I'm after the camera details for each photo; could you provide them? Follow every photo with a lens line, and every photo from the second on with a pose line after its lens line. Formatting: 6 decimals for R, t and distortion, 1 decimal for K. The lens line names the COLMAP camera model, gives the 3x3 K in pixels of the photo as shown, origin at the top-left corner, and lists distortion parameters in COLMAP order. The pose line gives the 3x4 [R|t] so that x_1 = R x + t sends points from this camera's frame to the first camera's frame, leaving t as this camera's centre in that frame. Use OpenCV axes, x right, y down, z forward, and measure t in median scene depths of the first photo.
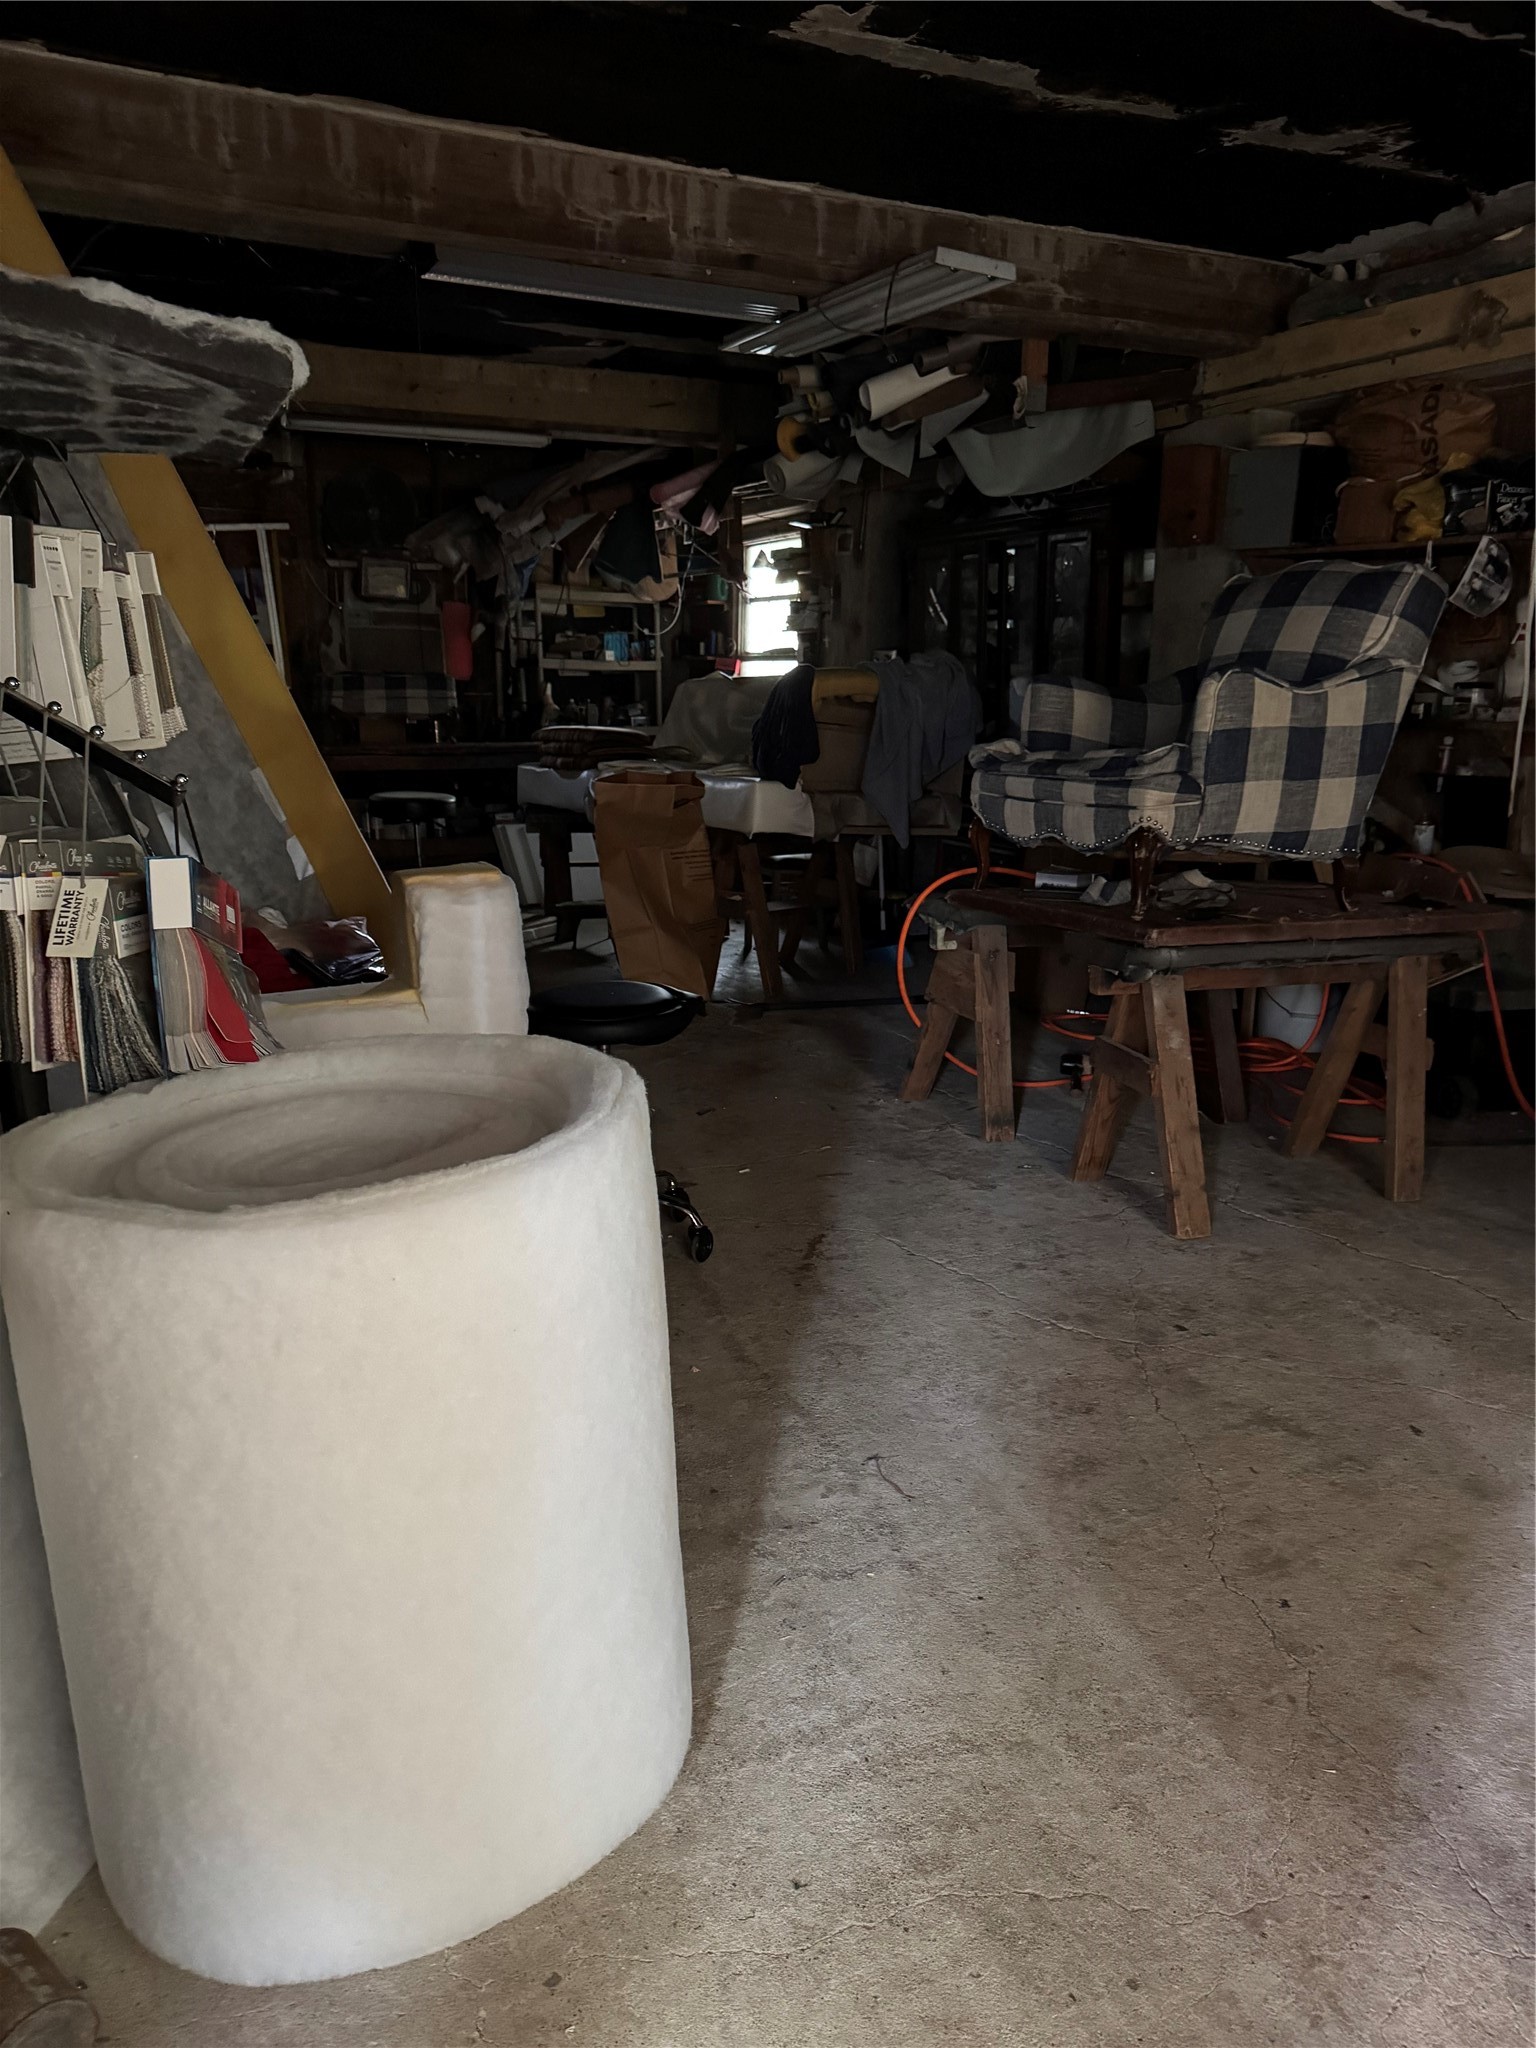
lens RADIAL K [[1449.2, 0, 785.6], [0, 1449.2, 1040.5], [0, 0, 1]] dist [0.034611, -0.041201]
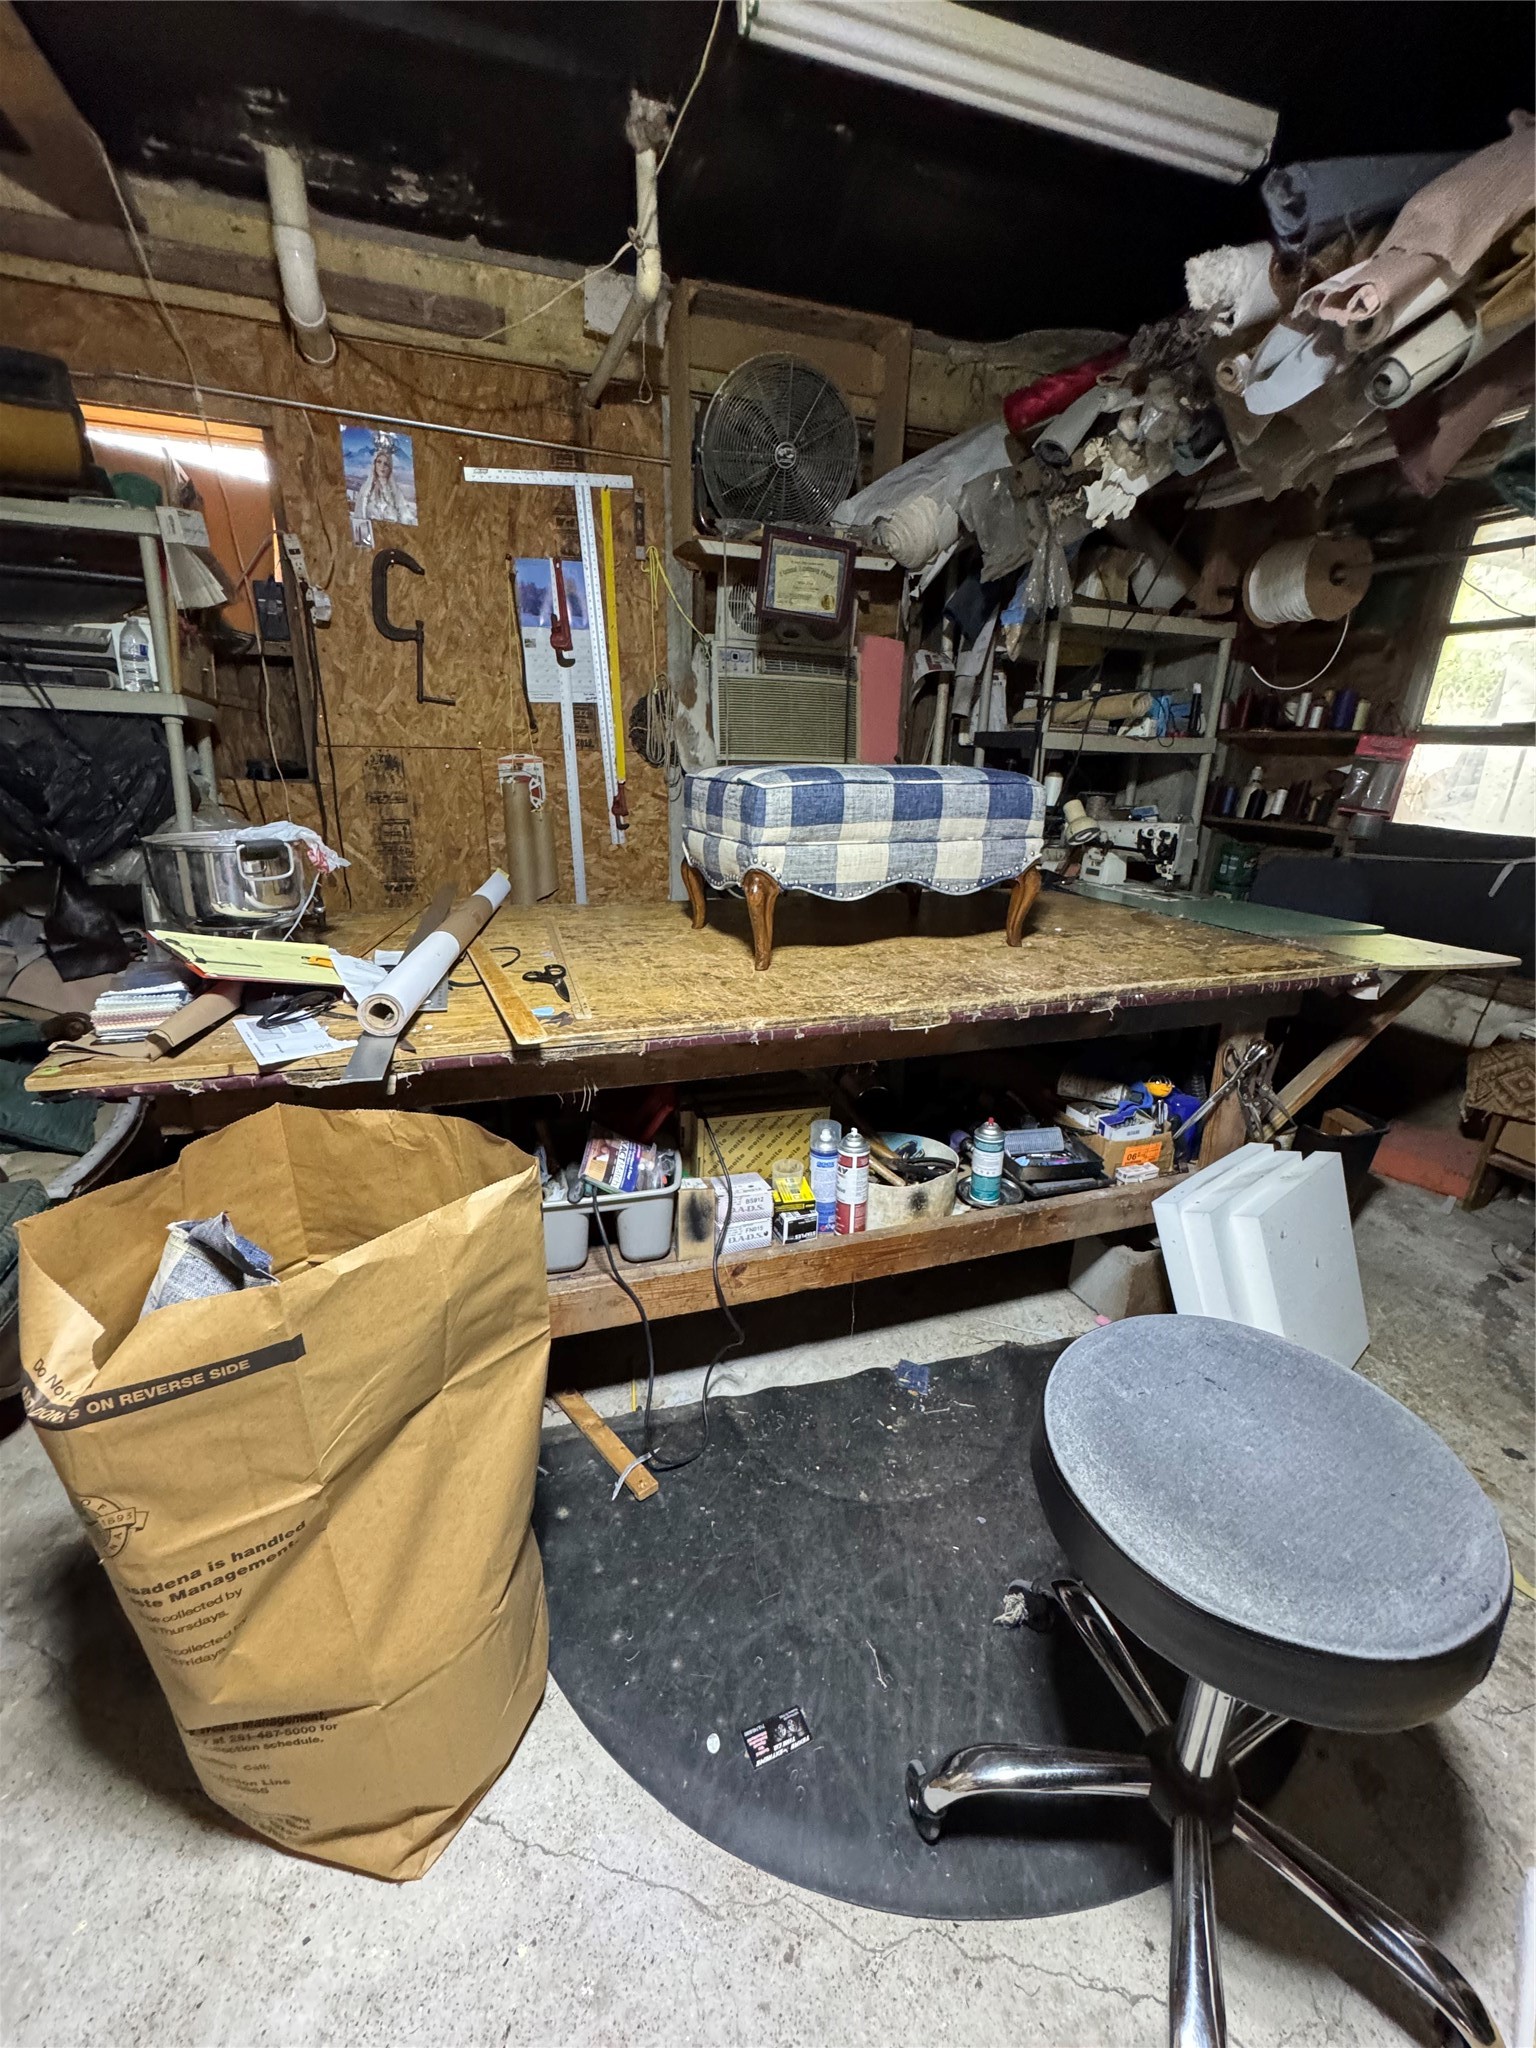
lens RADIAL K [[822.0, 0, 771.9], [0, 822.0, 1019.2], [0, 0, 1]] dist [-0.003687, 0.000261]
pose [[0.991691, 0.057283, -0.115187, -0.543885], [-0.047365, 0.995075, 0.087074, -0.406420], [0.119608, -0.080895, 0.989520, 1.541956]]
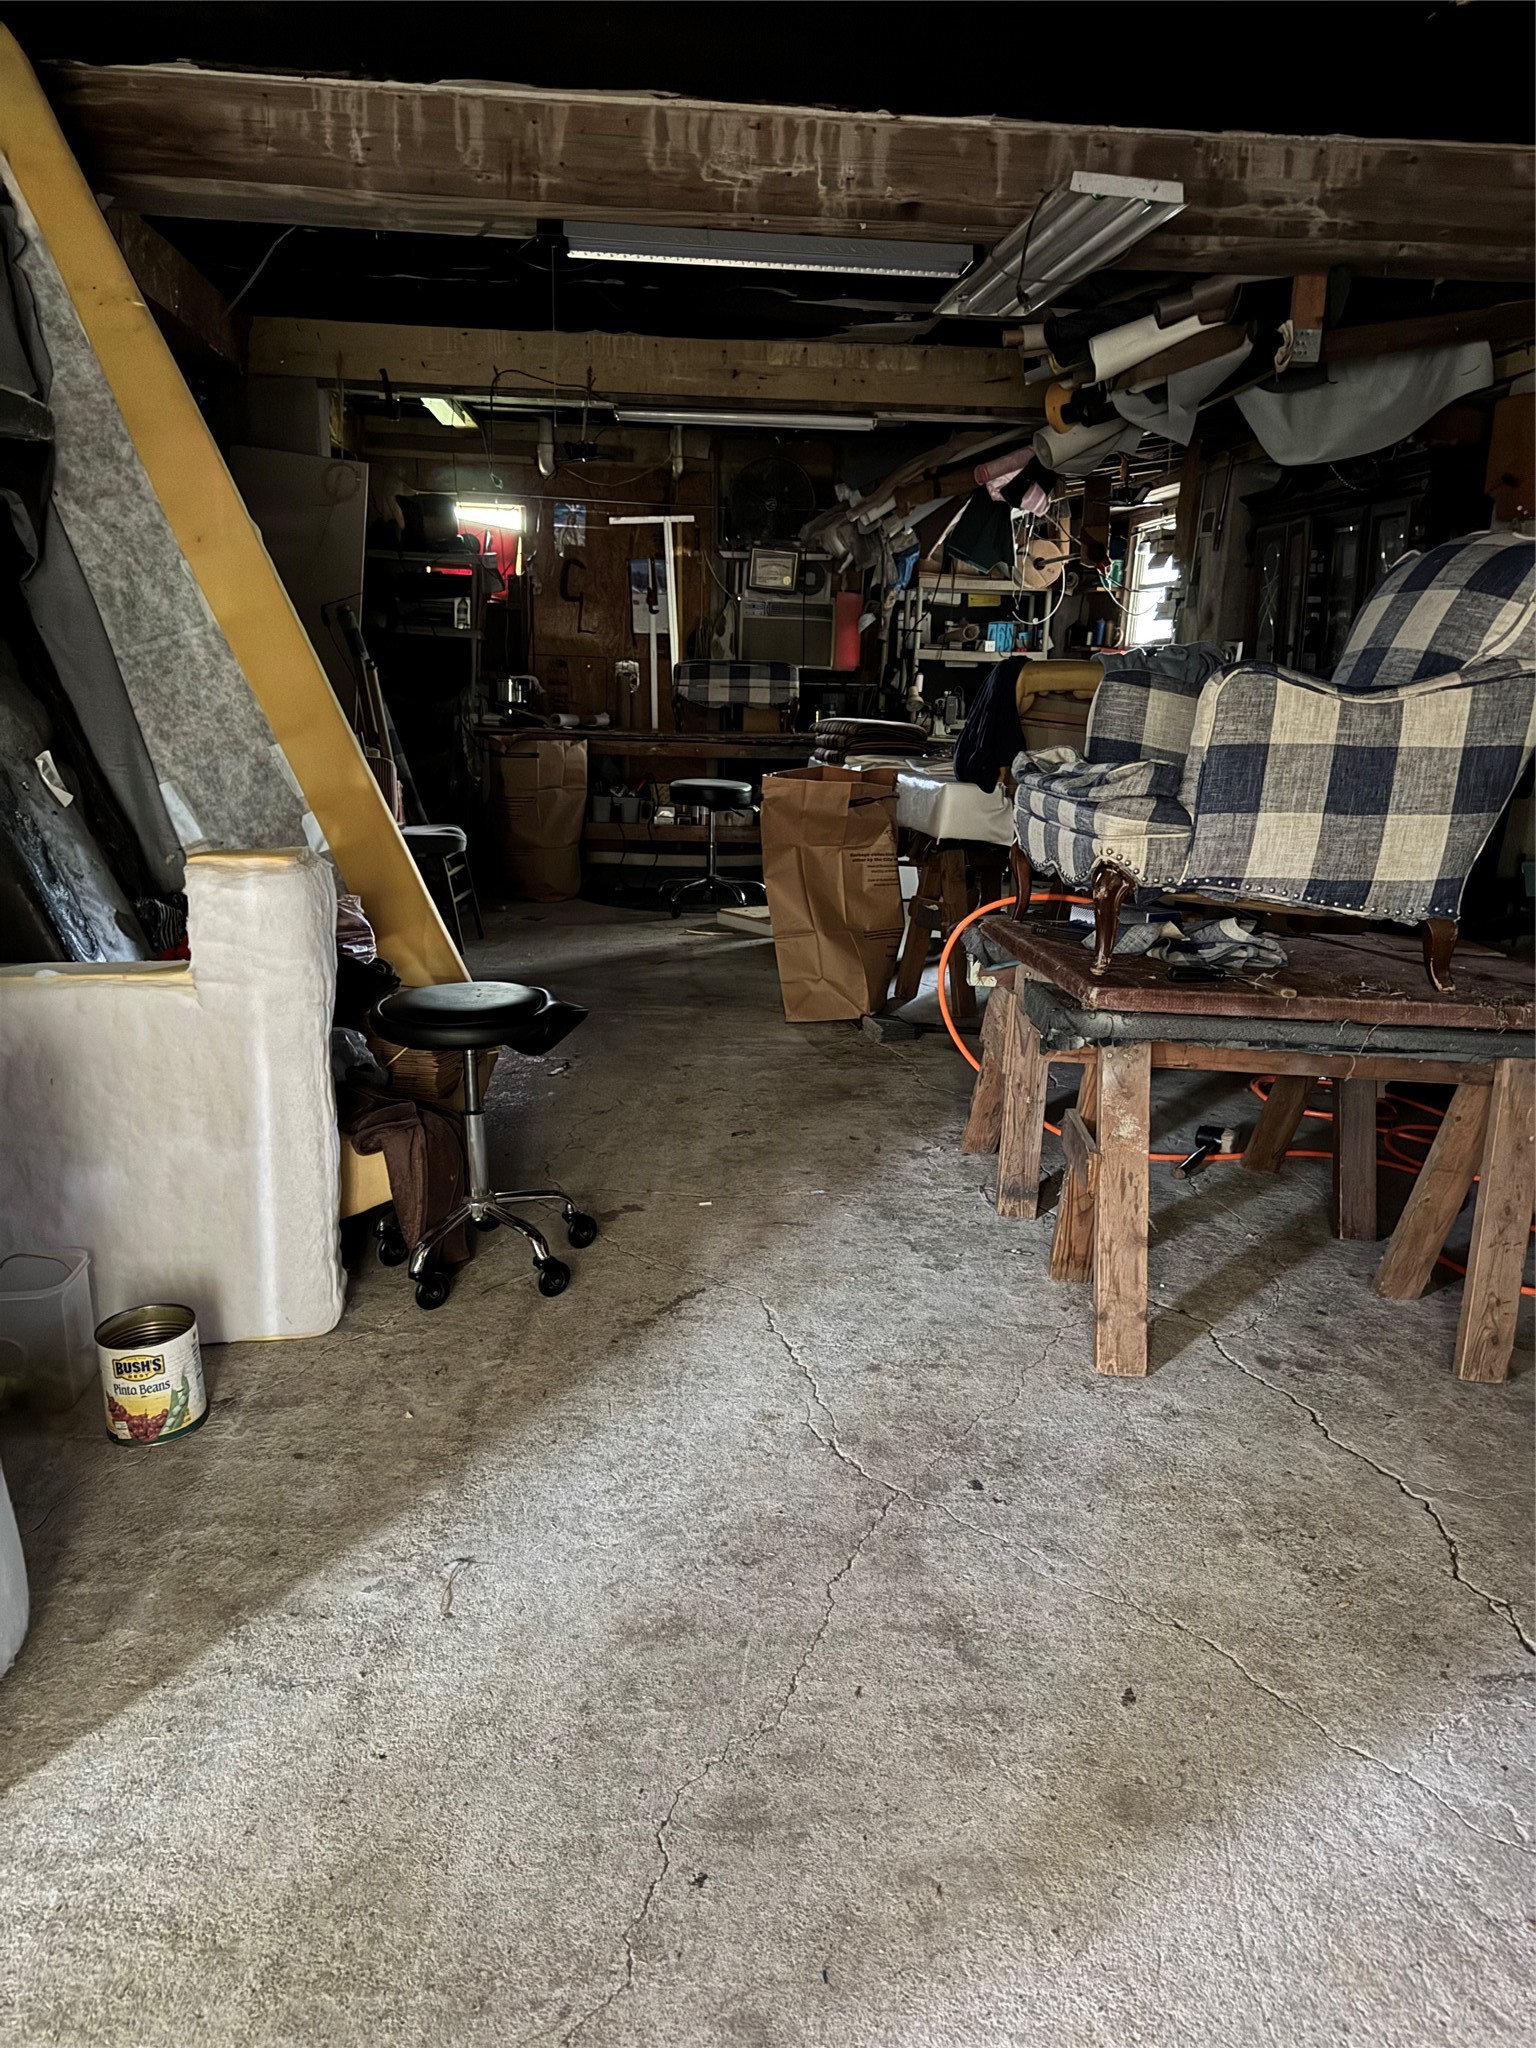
lens RADIAL K [[1449.2, 0, 785.3], [0, 1449.2, 1031.6], [0, 0, 1]] dist [0.034611, -0.041201]
pose [[0.925298, 0.112506, -0.362168, 0.307729], [-0.112983, 0.993397, 0.019935, -0.038621], [0.362019, 0.022473, 0.931900, 0.147181]]
